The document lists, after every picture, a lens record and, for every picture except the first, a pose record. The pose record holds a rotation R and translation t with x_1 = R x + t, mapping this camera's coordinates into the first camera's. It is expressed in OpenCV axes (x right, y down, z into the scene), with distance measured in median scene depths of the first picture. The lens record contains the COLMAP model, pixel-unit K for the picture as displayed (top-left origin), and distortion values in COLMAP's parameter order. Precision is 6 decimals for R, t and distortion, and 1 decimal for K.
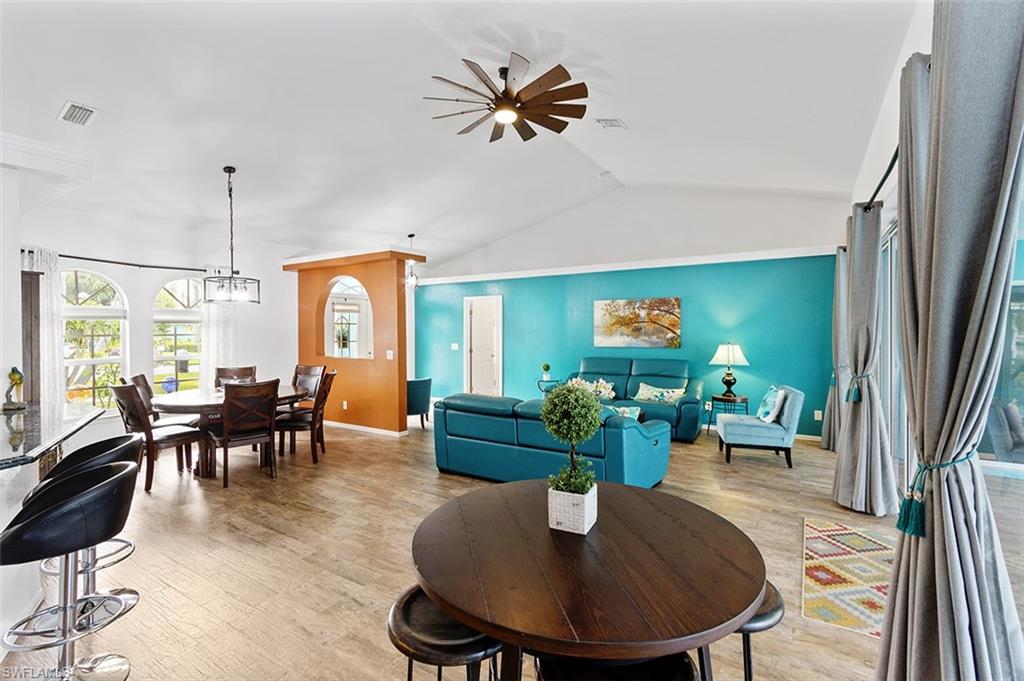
lens RADIAL K [[475.0, 0, 510.5], [0, 475.0, 330.1], [0, 0, 1]] dist [0.010163, -0.001724]
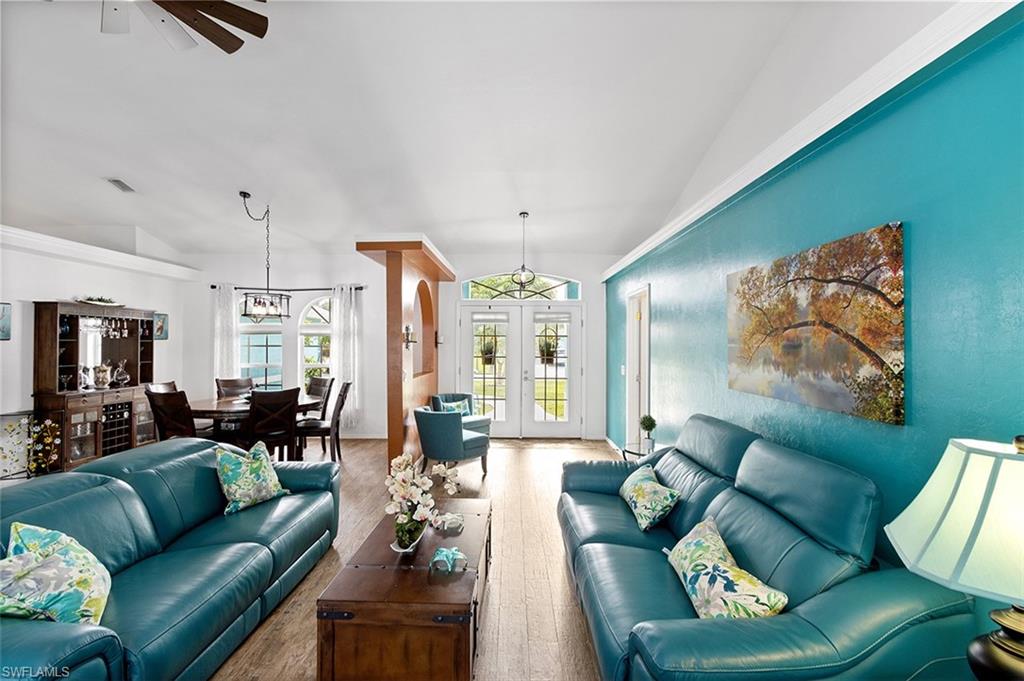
lens RADIAL K [[475.0, 0, 508.8], [0, 475.0, 340.4], [0, 0, 1]] dist [0.010163, -0.001724]
pose [[0.509859, 0.002180, -0.860255, 0.464231], [-0.008543, 0.999960, -0.002529, -0.004103], [0.860215, 0.008638, 0.509858, 0.693814]]
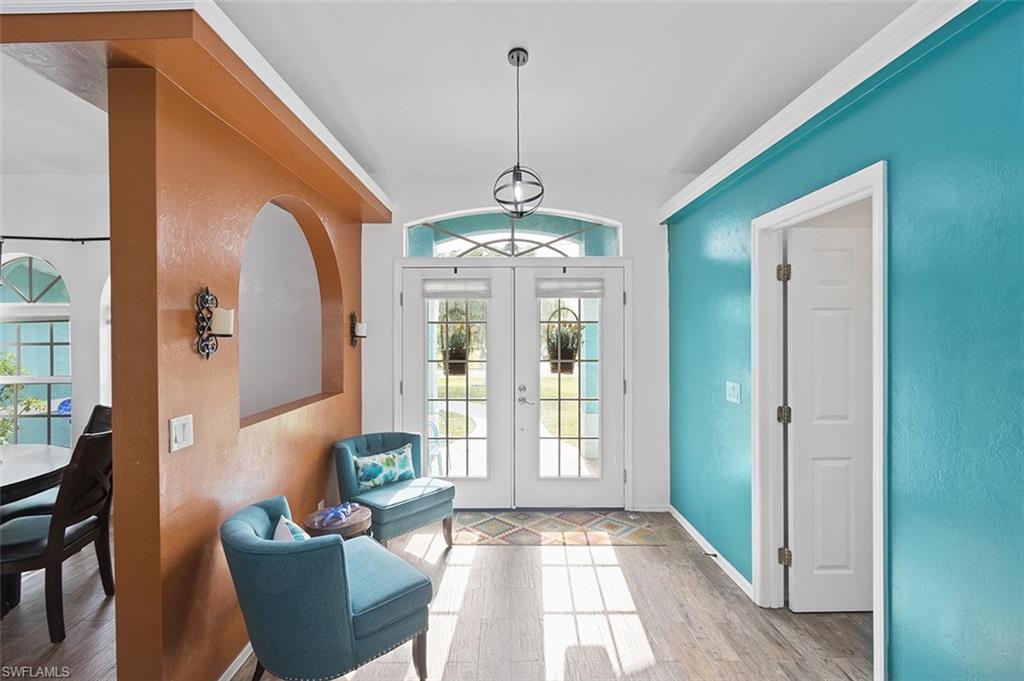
lens RADIAL K [[475.0, 0, 508.0], [0, 475.0, 333.0], [0, 0, 1]] dist [0.010163, -0.001724]
pose [[0.522429, 0.001147, -0.852682, 0.085610], [-0.000396, 0.999999, 0.001103, -0.004209], [0.852682, -0.000238, 0.522429, 0.931117]]
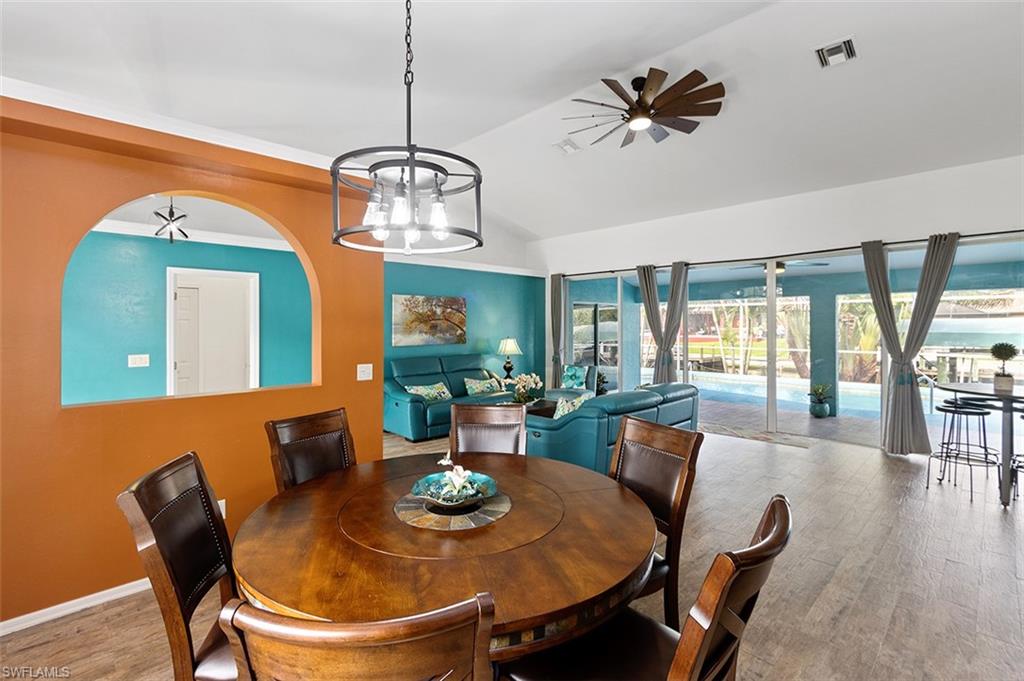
lens RADIAL K [[475.0, 0, 505.2], [0, 475.0, 335.6], [0, 0, 1]] dist [0.010163, -0.001724]
pose [[0.245661, -0.016772, 0.969211, -0.687331], [0.006122, 0.999857, 0.015751, 0.002335], [-0.969336, 0.002064, 0.245729, 0.634778]]
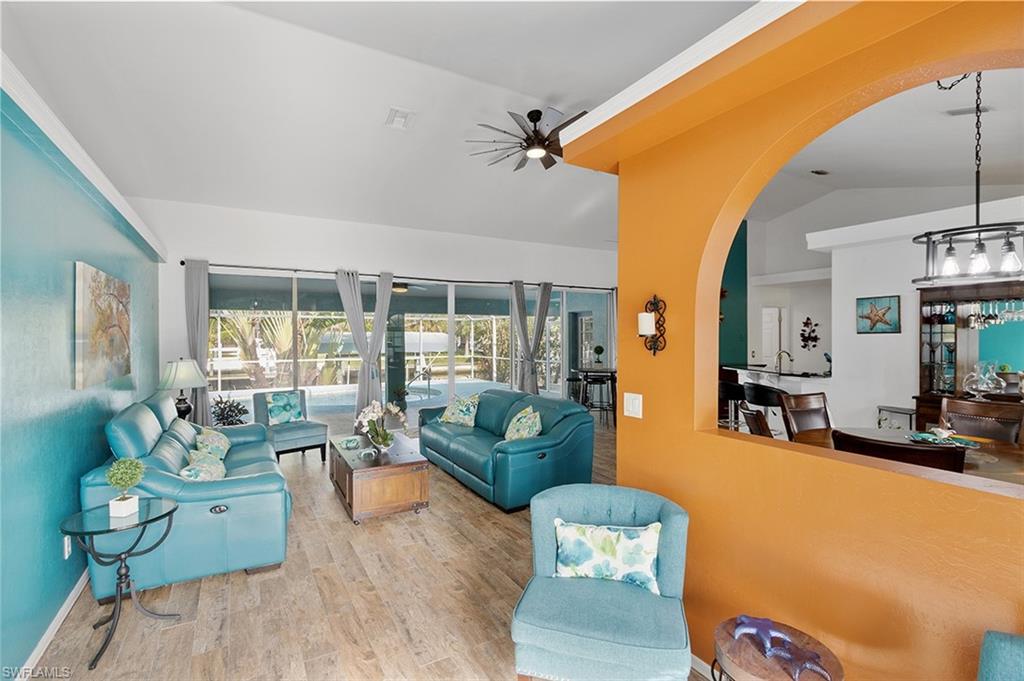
lens RADIAL K [[475.0, 0, 515.4], [0, 475.0, 336.0], [0, 0, 1]] dist [0.010163, -0.001724]
pose [[-0.876569, 0.007964, 0.481210, -0.341720], [0.010735, 0.999938, 0.003005, -0.004071], [-0.481156, 0.007800, -0.876600, 1.252826]]
